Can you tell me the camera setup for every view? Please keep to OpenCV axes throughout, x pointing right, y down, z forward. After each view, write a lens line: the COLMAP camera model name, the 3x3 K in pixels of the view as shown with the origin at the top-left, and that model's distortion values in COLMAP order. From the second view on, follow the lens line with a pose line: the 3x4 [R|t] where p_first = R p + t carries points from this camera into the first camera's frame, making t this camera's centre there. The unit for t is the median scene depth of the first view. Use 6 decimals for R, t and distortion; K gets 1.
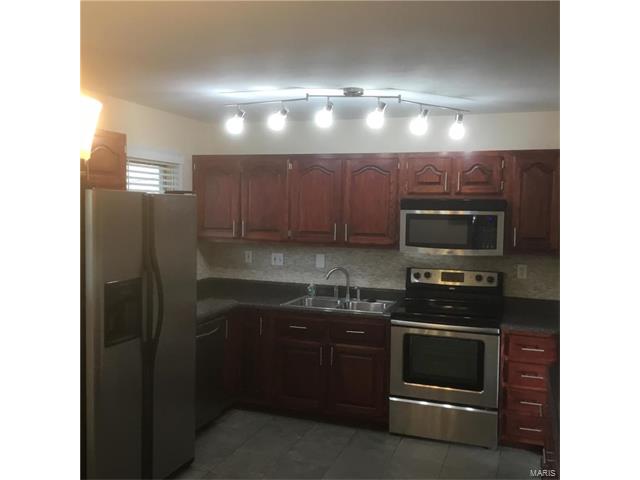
lens RADIAL K [[560.0, 0, 322.7], [0, 560.0, 239.2], [0, 0, 1]] dist [0.086562, -0.019074]
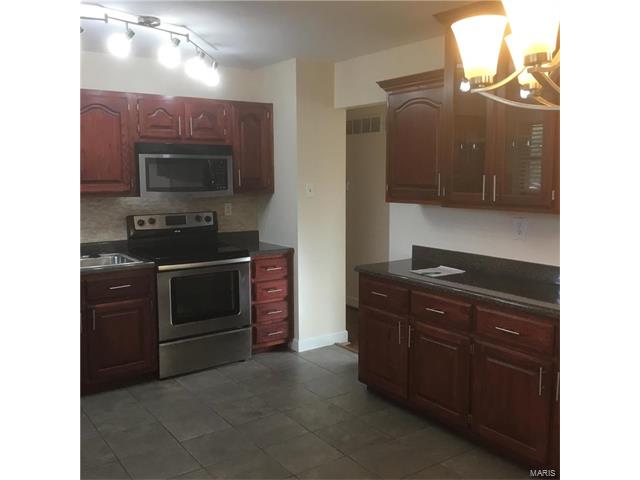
lens RADIAL K [[560.0, 0, 322.0], [0, 560.0, 240.1], [0, 0, 1]] dist [0.086562, -0.019074]
pose [[0.591697, -0.122391, 0.796815, -0.465629], [0.058394, 0.992319, 0.109058, 0.006198], [-0.804043, -0.018000, 0.594299, 0.175091]]
